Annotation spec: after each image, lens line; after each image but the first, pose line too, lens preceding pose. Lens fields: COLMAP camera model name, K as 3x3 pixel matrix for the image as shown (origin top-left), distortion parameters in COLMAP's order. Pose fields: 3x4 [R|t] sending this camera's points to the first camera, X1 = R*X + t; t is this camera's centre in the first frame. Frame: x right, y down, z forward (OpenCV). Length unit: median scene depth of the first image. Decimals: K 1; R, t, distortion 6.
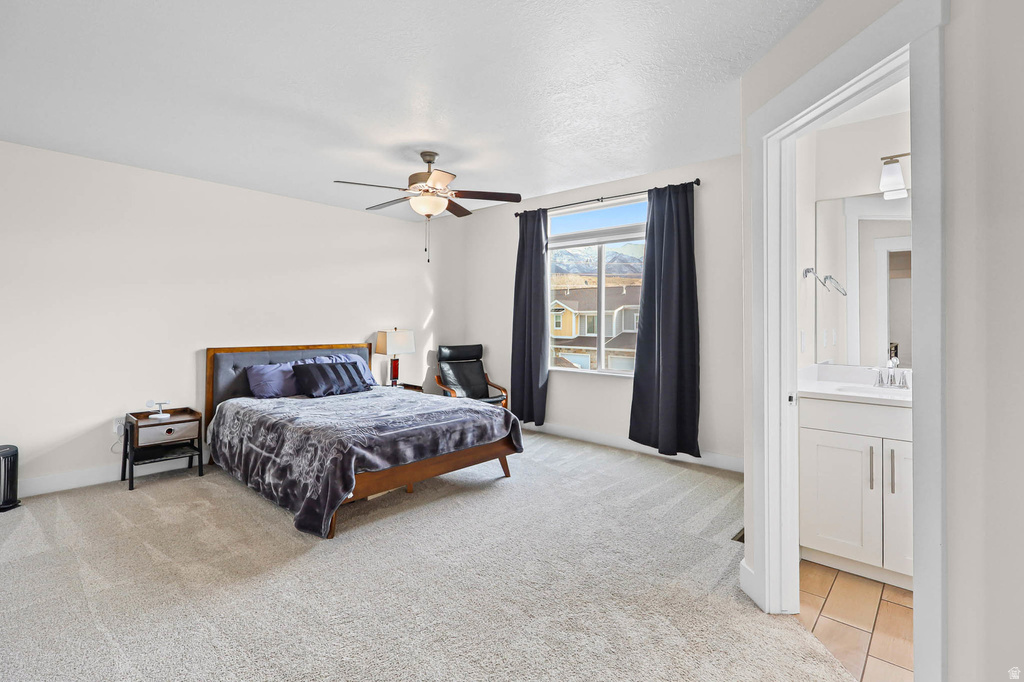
lens RADIAL K [[483.1, 0, 510.7], [0, 483.1, 321.8], [0, 0, 1]] dist [0.000427, 0.000172]
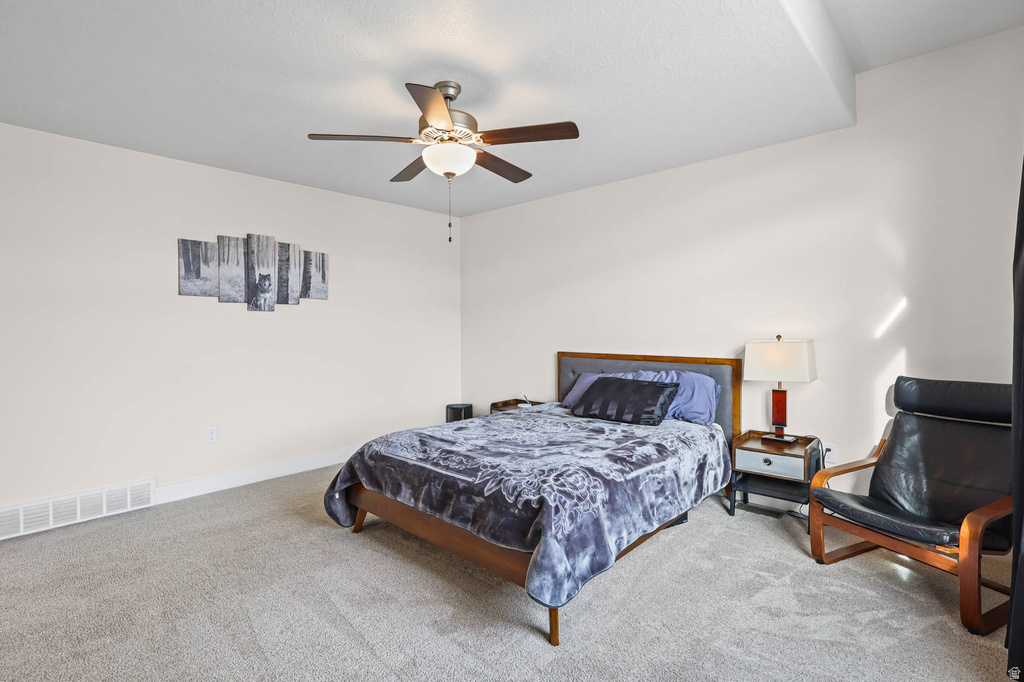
lens RADIAL K [[479.9, 0, 512.0], [0, 479.9, 335.4], [0, 0, 1]] dist [0.003231, 0.000710]
pose [[-0.006760, 0.006265, -0.999958, 0.441162], [0.000465, 0.999980, 0.006262, 0.011112], [0.999977, -0.000423, -0.006763, 0.905317]]
